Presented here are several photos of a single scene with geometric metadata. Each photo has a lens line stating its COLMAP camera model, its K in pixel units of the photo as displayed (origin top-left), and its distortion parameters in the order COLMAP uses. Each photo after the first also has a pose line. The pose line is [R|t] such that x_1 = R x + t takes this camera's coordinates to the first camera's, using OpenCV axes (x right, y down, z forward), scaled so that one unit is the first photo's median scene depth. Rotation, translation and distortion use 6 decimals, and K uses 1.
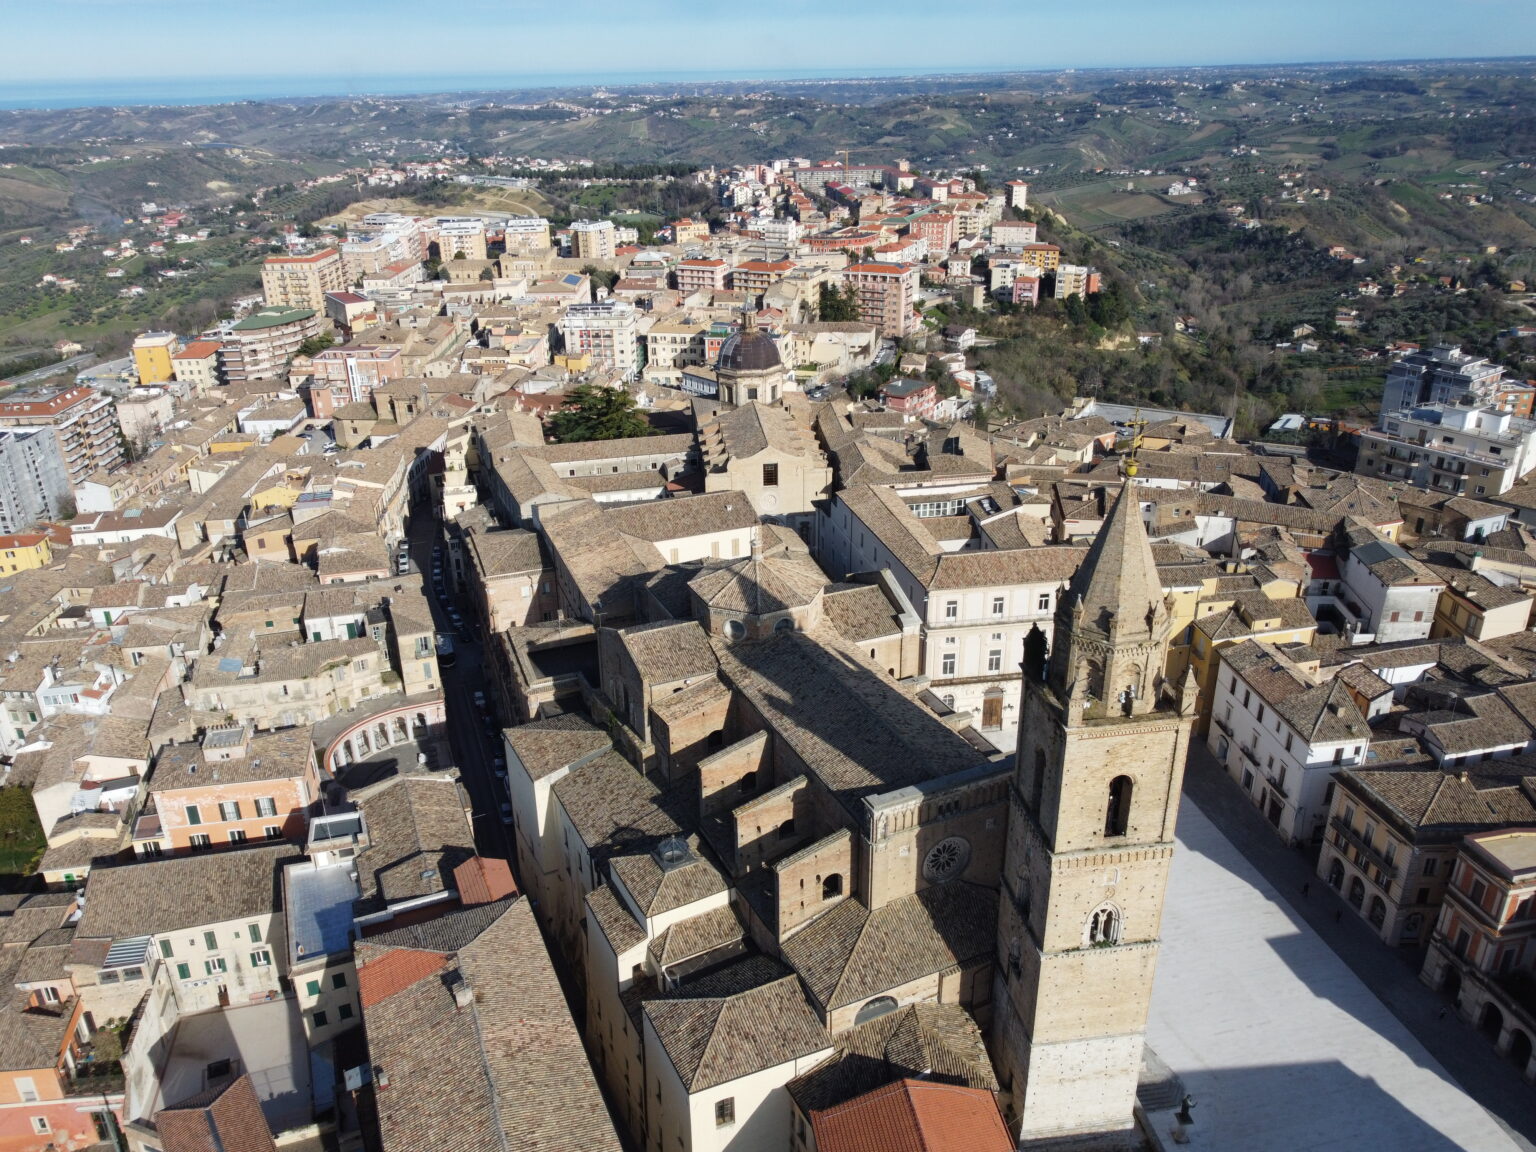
lens RADIAL K [[1167.3, 0, 768.0], [0, 1167.3, 576.0], [0, 0, 1]] dist [0.003222, -0.009545]
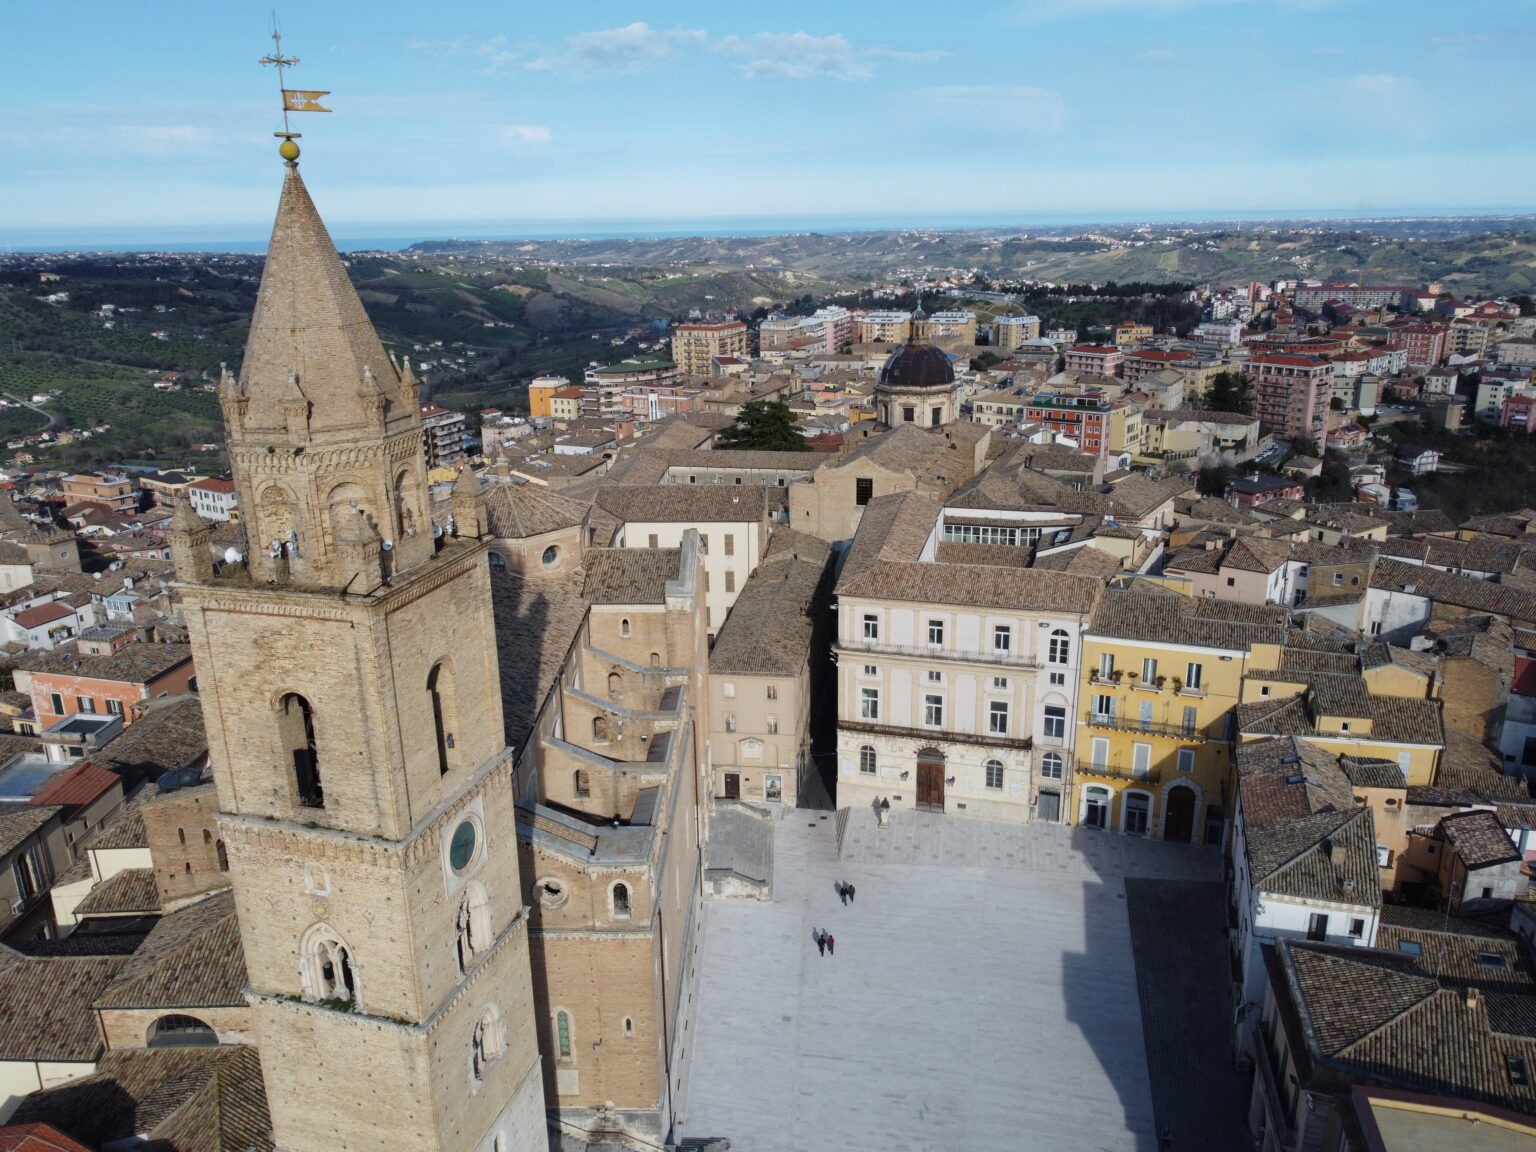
lens RADIAL K [[1167.3, 0, 768.0], [0, 1167.3, 576.0], [0, 0, 1]] dist [0.003222, -0.009545]
pose [[0.904214, 0.126715, -0.407849, 0.120981], [-0.169687, 0.982951, -0.070808, 0.018403], [0.391923, 0.133232, 0.910300, 0.089288]]
